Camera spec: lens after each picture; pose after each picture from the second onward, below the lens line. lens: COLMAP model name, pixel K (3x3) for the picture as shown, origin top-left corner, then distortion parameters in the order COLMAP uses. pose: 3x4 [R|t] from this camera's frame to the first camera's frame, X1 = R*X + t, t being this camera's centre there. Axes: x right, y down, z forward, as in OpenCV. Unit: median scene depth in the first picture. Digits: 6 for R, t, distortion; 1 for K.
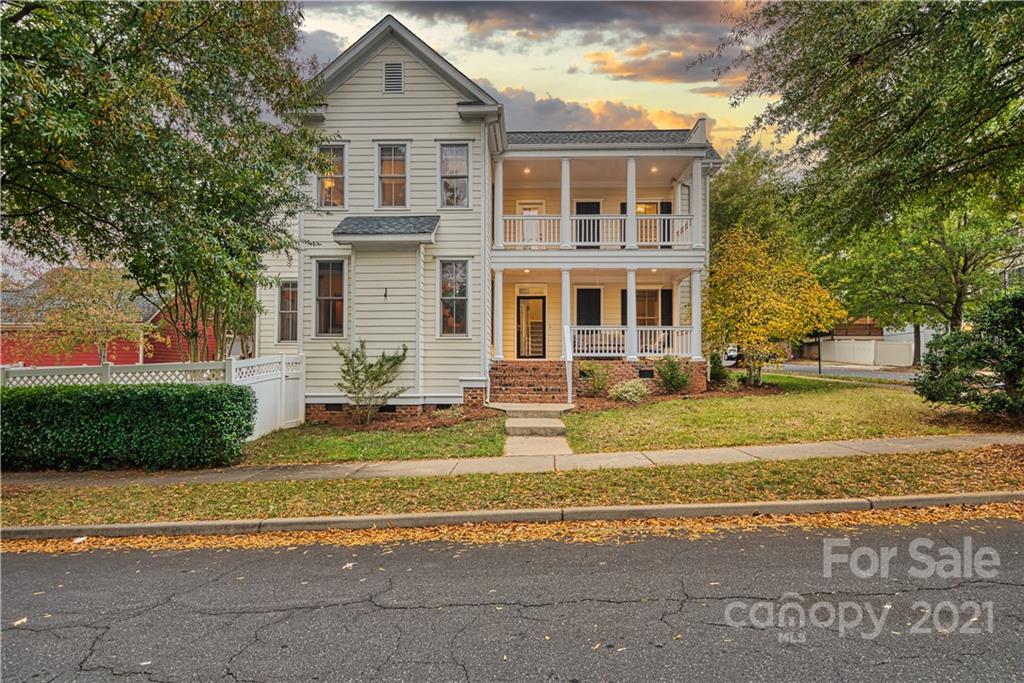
lens RADIAL K [[548.4, 0, 511.6], [0, 548.4, 327.9], [0, 0, 1]] dist [0.020616, -0.022393]
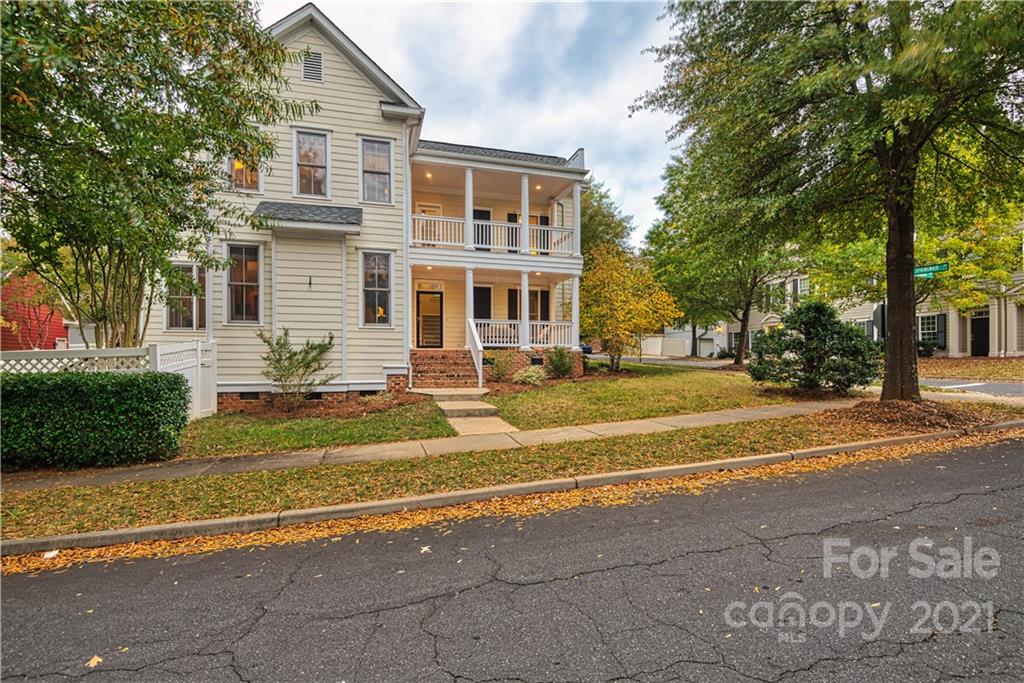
lens RADIAL K [[480.0, 0, 512.0], [0, 480.0, 341.5], [0, 0, 1]] dist [0.002495, -0.021310]
pose [[0.953010, 0.010608, 0.302754, -0.143180], [-0.022055, 0.999164, 0.034415, 0.008269], [-0.302136, -0.039475, 0.952447, 0.049718]]
